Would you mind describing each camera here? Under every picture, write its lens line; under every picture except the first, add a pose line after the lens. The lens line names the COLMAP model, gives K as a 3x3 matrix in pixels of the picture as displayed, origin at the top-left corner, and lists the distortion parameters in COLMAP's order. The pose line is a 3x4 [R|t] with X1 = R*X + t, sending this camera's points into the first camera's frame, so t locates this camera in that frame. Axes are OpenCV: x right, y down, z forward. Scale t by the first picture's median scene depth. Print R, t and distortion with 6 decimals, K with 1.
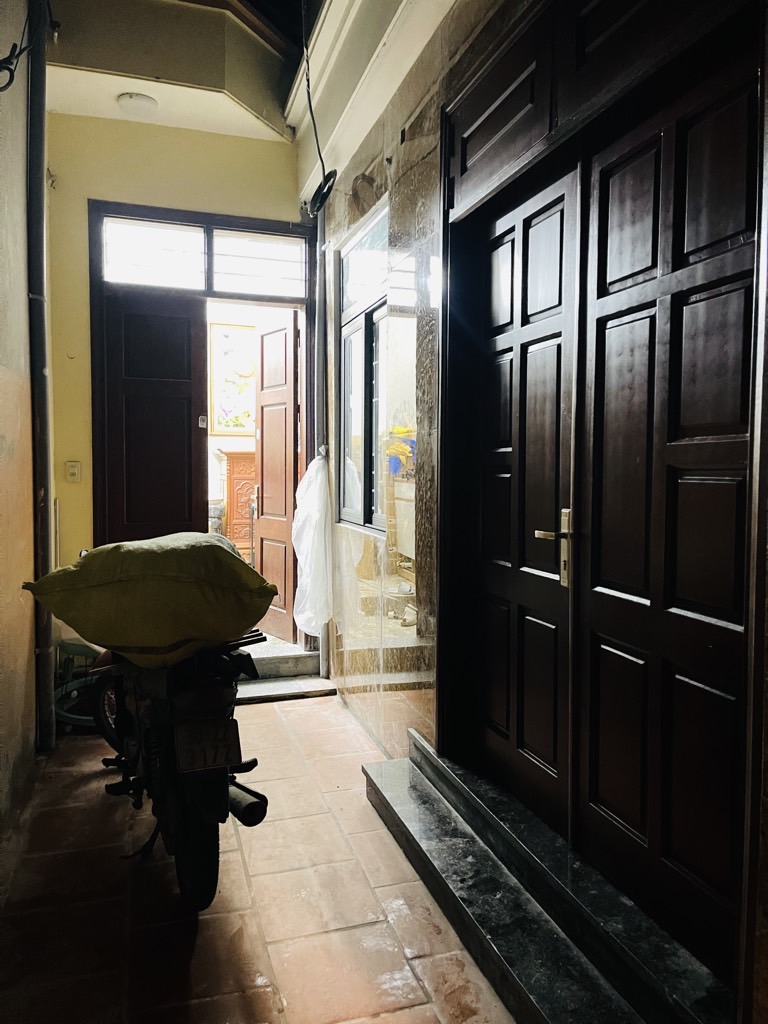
lens RADIAL K [[792.2, 0, 384.0], [0, 792.2, 512.0], [0, 0, 1]] dist [0.067557, -0.107078]
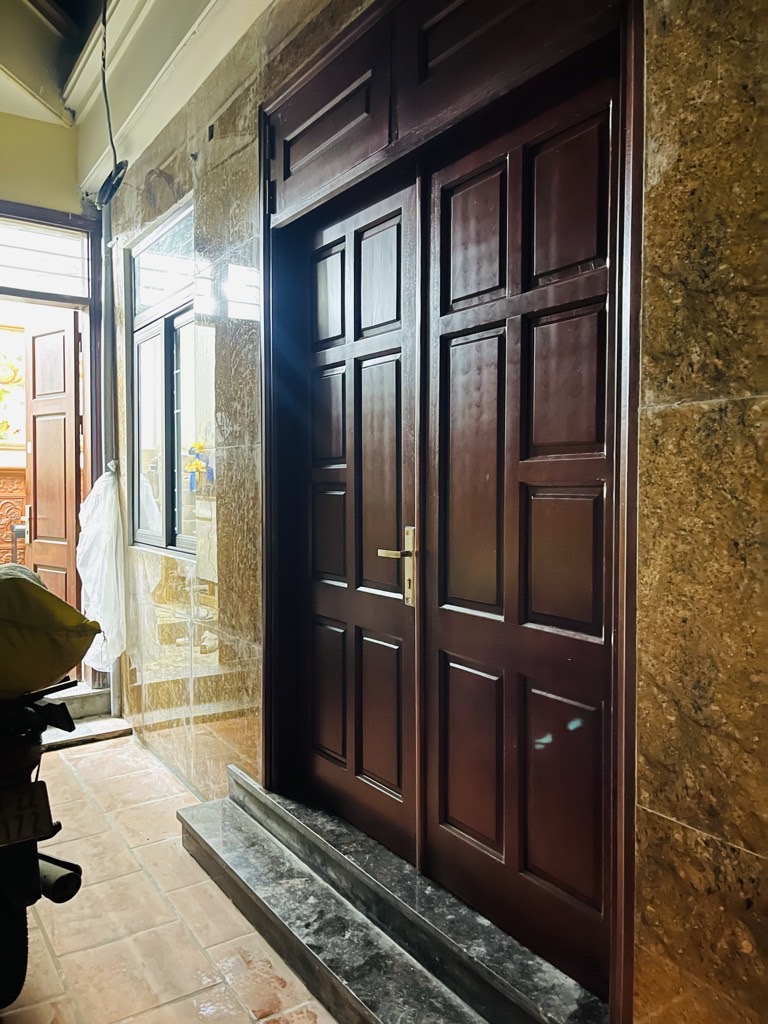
lens RADIAL K [[792.2, 0, 384.0], [0, 792.2, 512.0], [0, 0, 1]] dist [0.067557, -0.107078]
pose [[0.956283, -0.016266, 0.291989, -0.079926], [0.021742, 0.999643, -0.015516, -0.006928], [-0.291633, 0.021186, 0.956296, 0.063762]]
